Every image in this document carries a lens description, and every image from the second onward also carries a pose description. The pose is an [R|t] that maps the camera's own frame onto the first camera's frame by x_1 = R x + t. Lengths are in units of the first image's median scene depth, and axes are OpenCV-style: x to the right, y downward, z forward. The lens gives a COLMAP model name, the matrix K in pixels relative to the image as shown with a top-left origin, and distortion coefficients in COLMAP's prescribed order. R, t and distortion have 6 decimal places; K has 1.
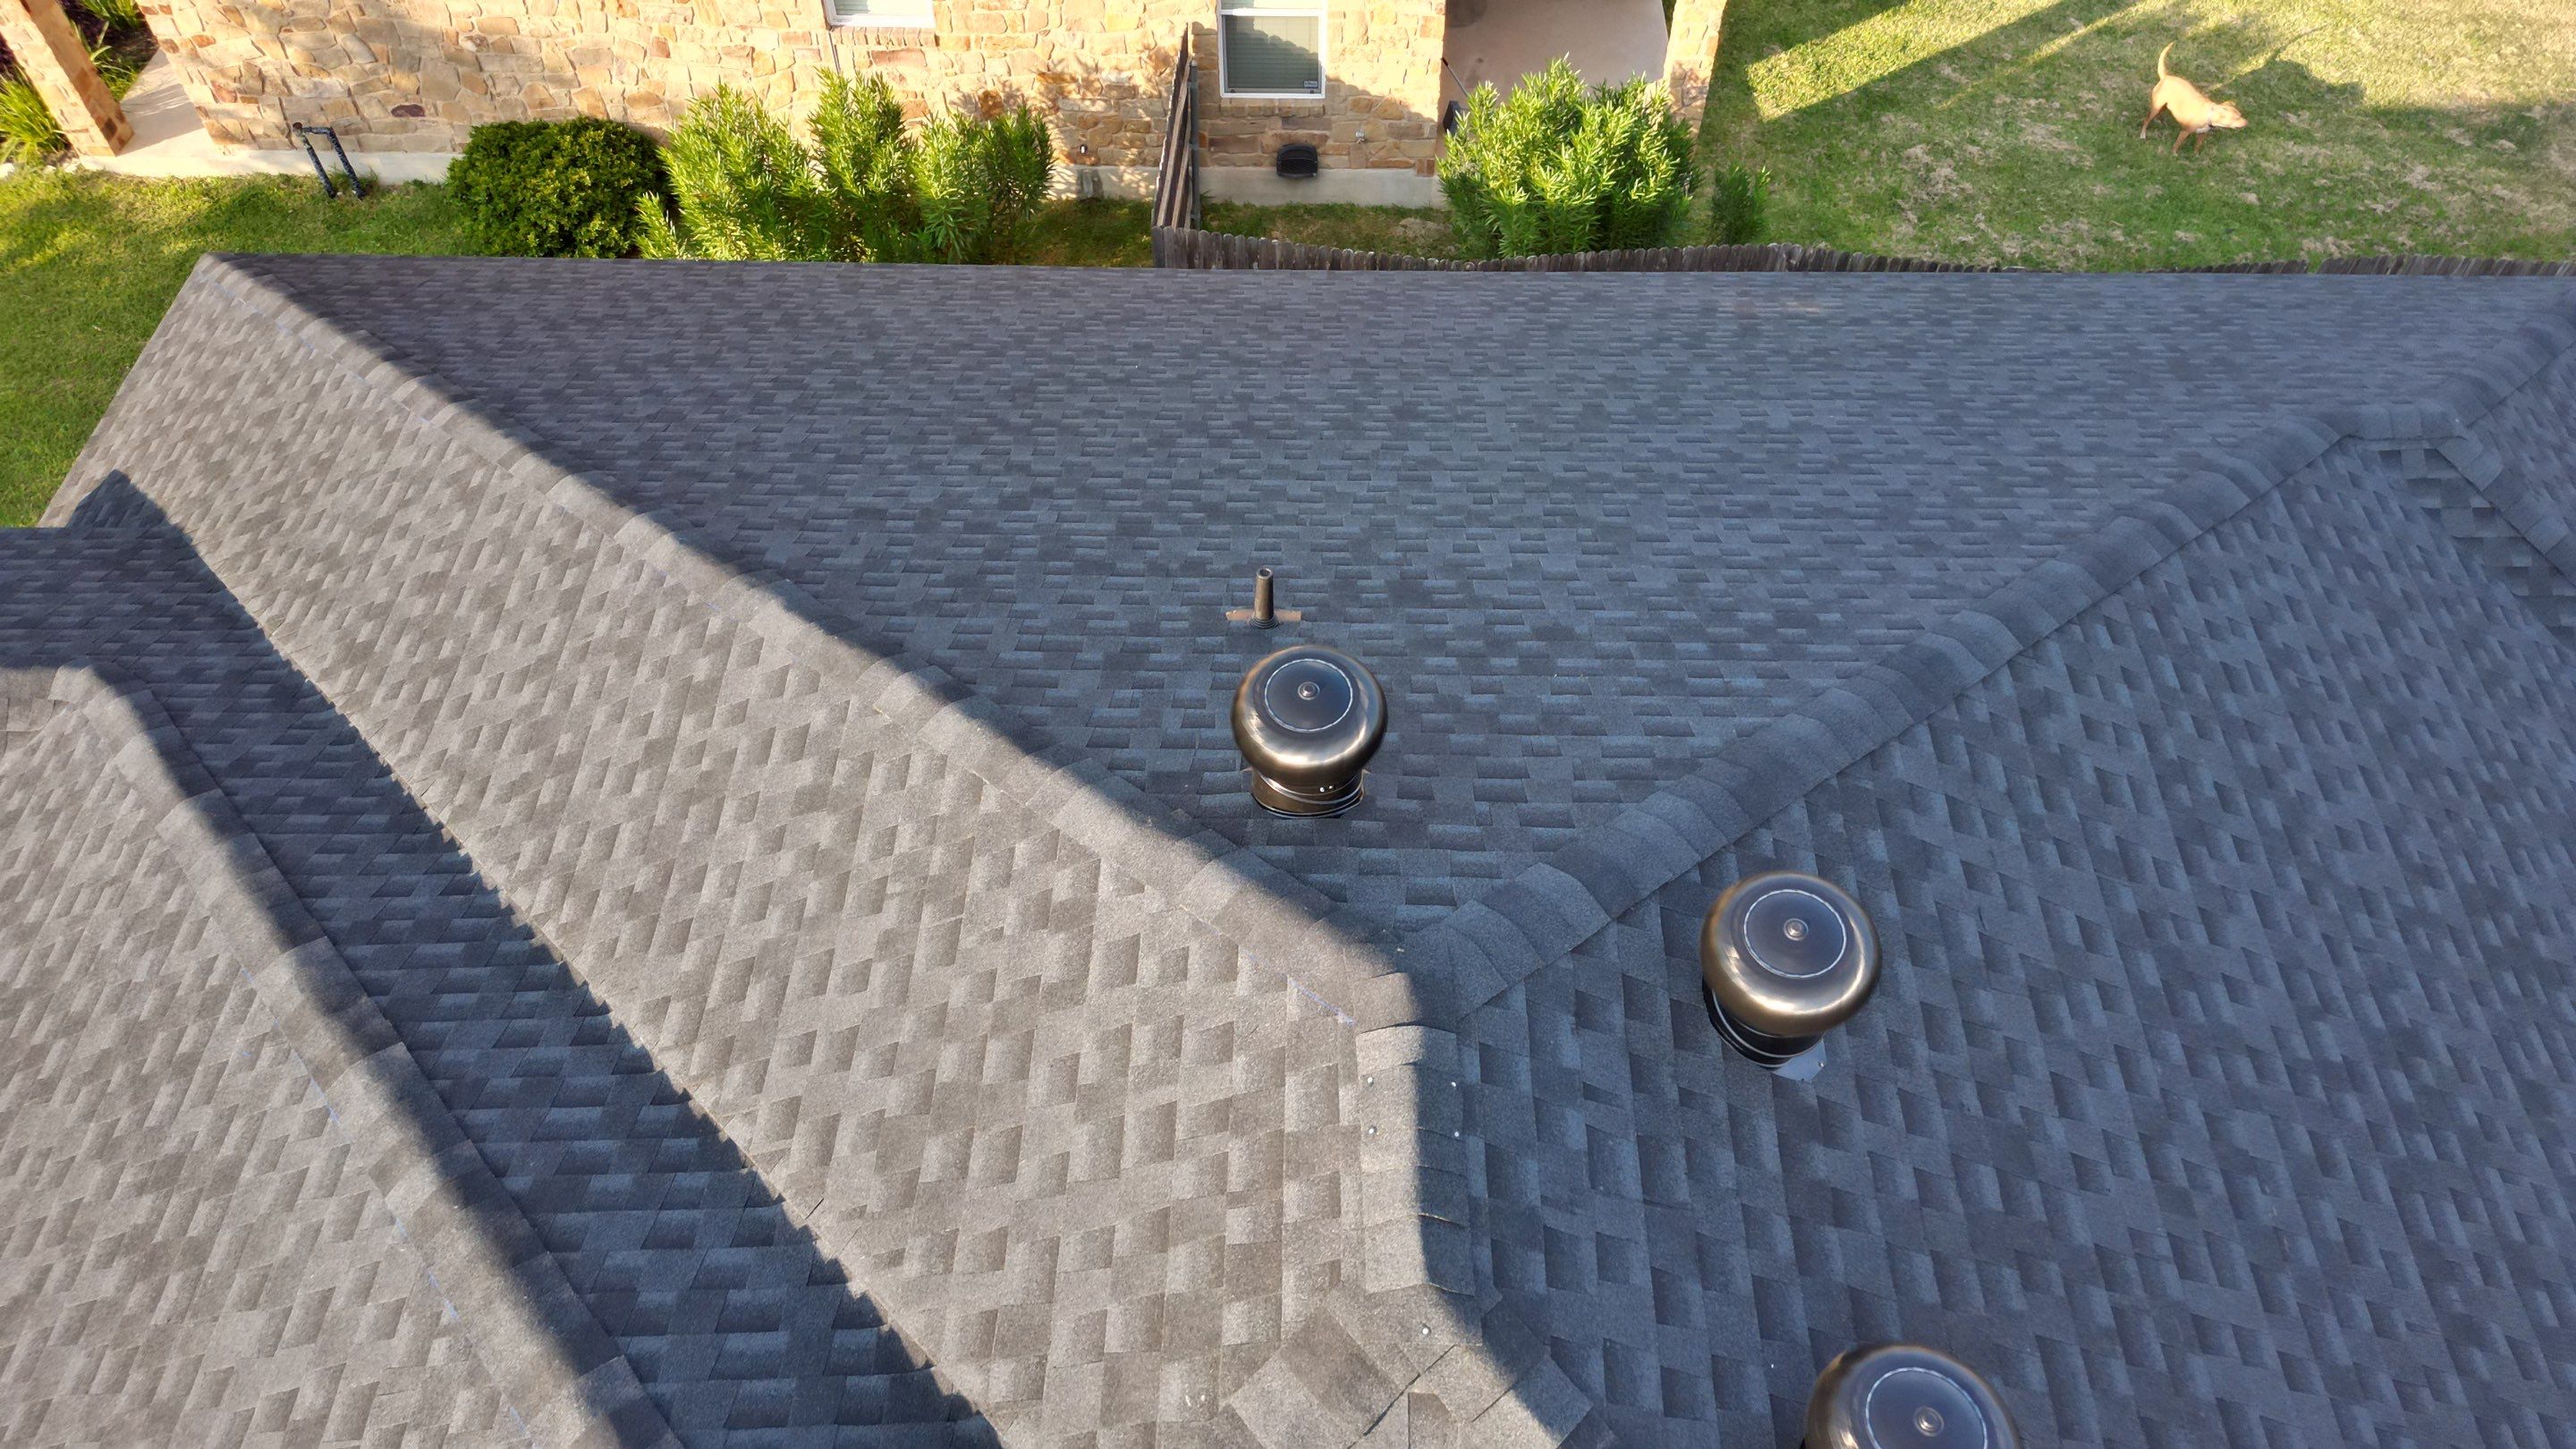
lens RADIAL K [[1811.6, 0, 1288.0], [0, 1811.6, 724.5], [0, 0, 1]] dist [0.084714, -0.091277]
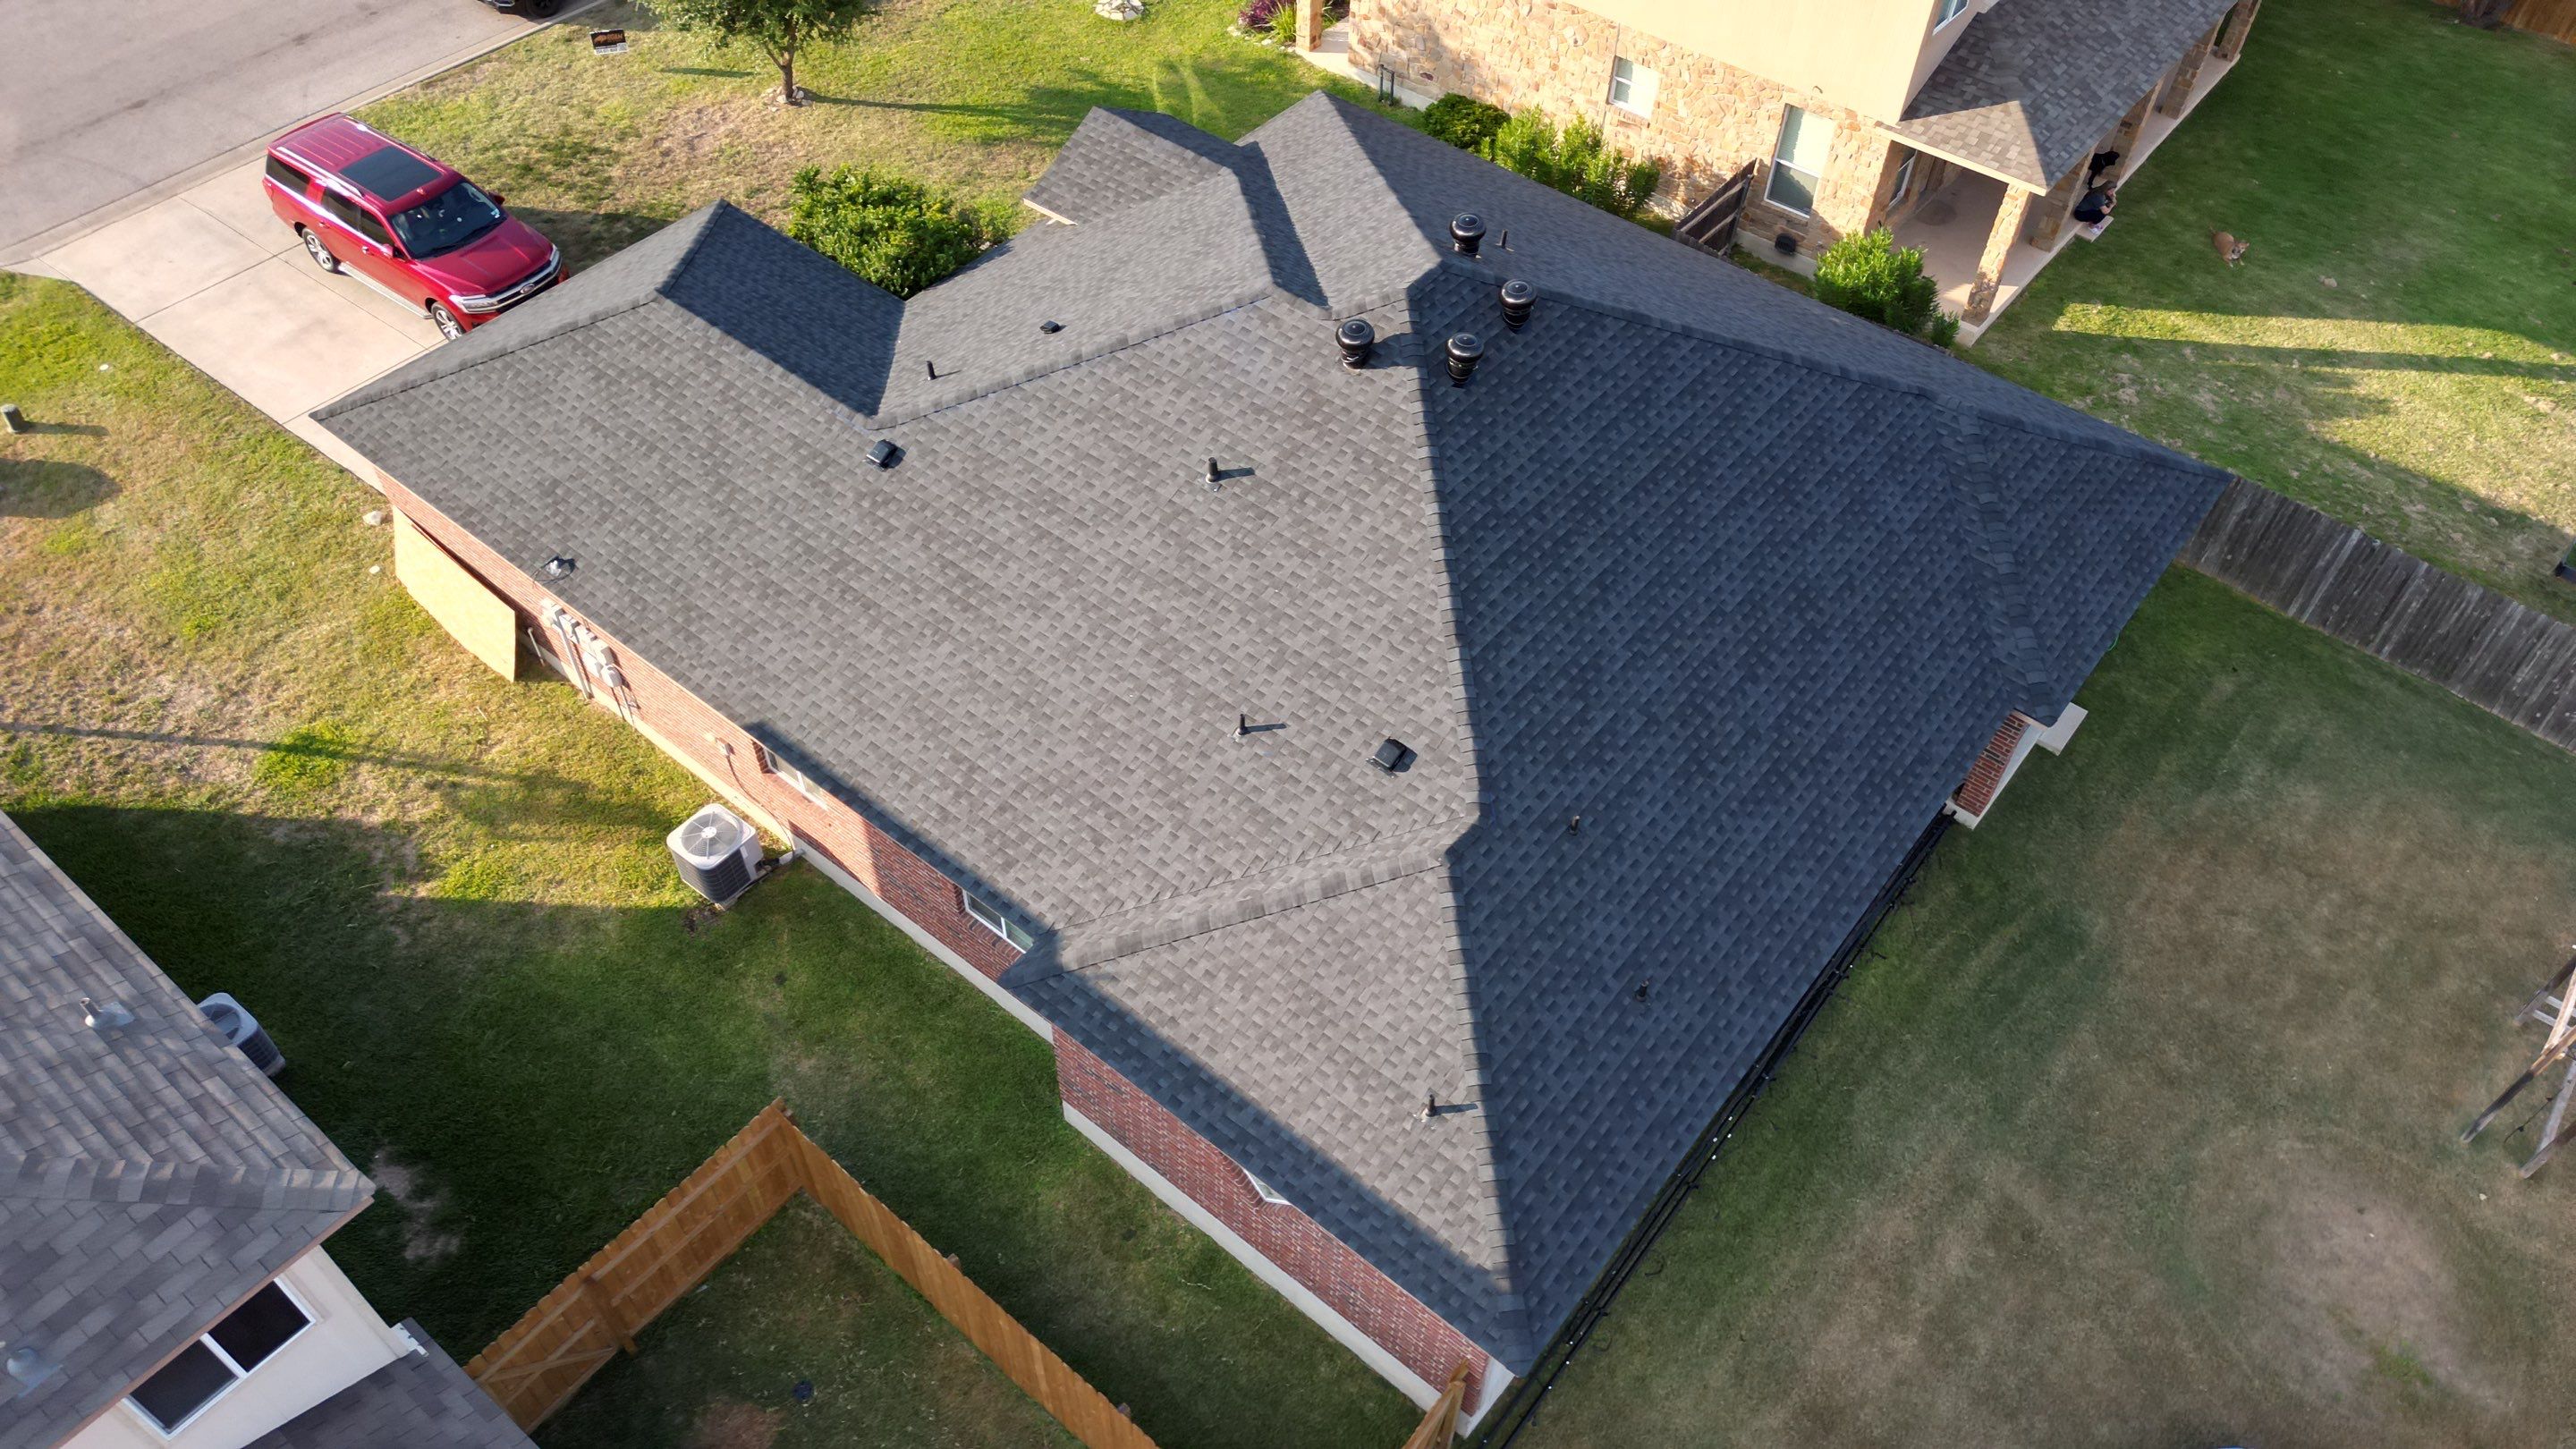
lens RADIAL K [[1816.9, 0, 1287.8], [0, 1816.9, 721.1], [0, 0, 1]] dist [0.077084, -0.077144]
pose [[0.792649, 0.466782, -0.392201, 1.492069], [-0.494129, 0.868675, 0.035215, 0.831151], [0.357133, 0.165885, 0.919205, -2.295715]]
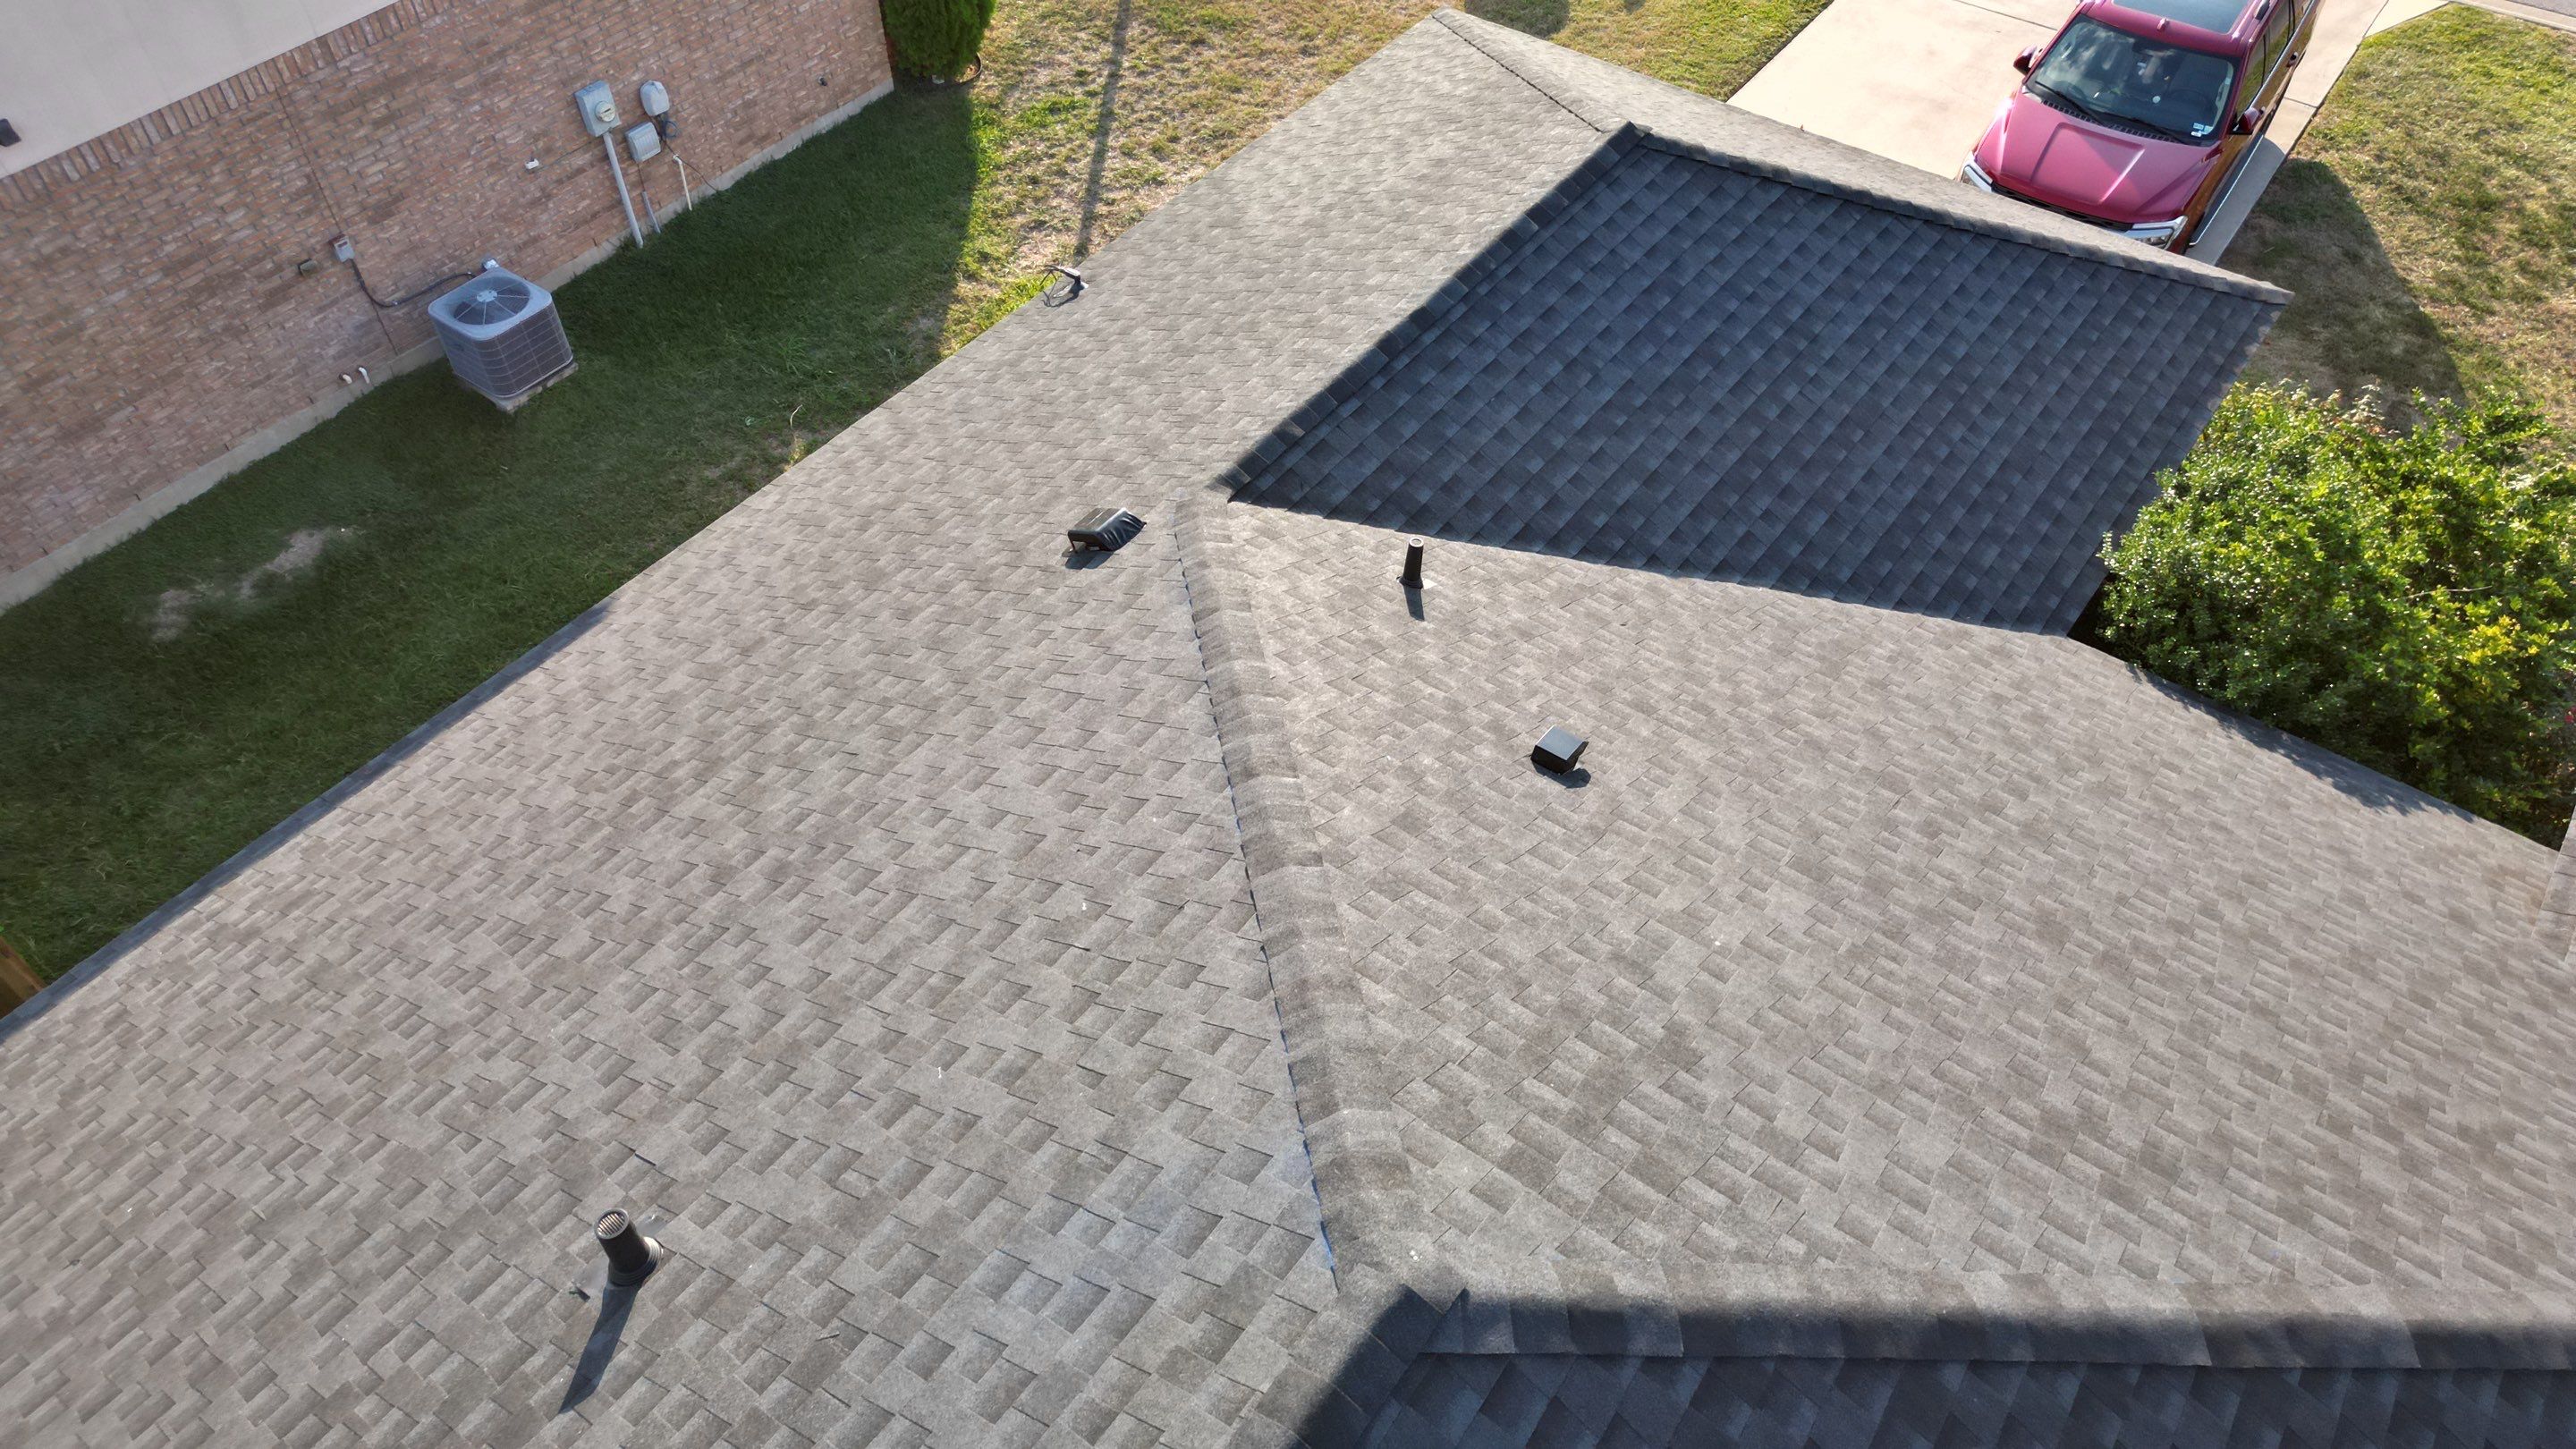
lens RADIAL K [[1811.6, 0, 1288.0], [0, 1811.6, 724.5], [0, 0, 1]] dist [0.084714, -0.091277]
pose [[-0.580552, 0.613026, -0.535872, 0.064906], [-0.639108, 0.064683, 0.766392, -0.215675], [0.504480, 0.787410, 0.354238, 0.170472]]
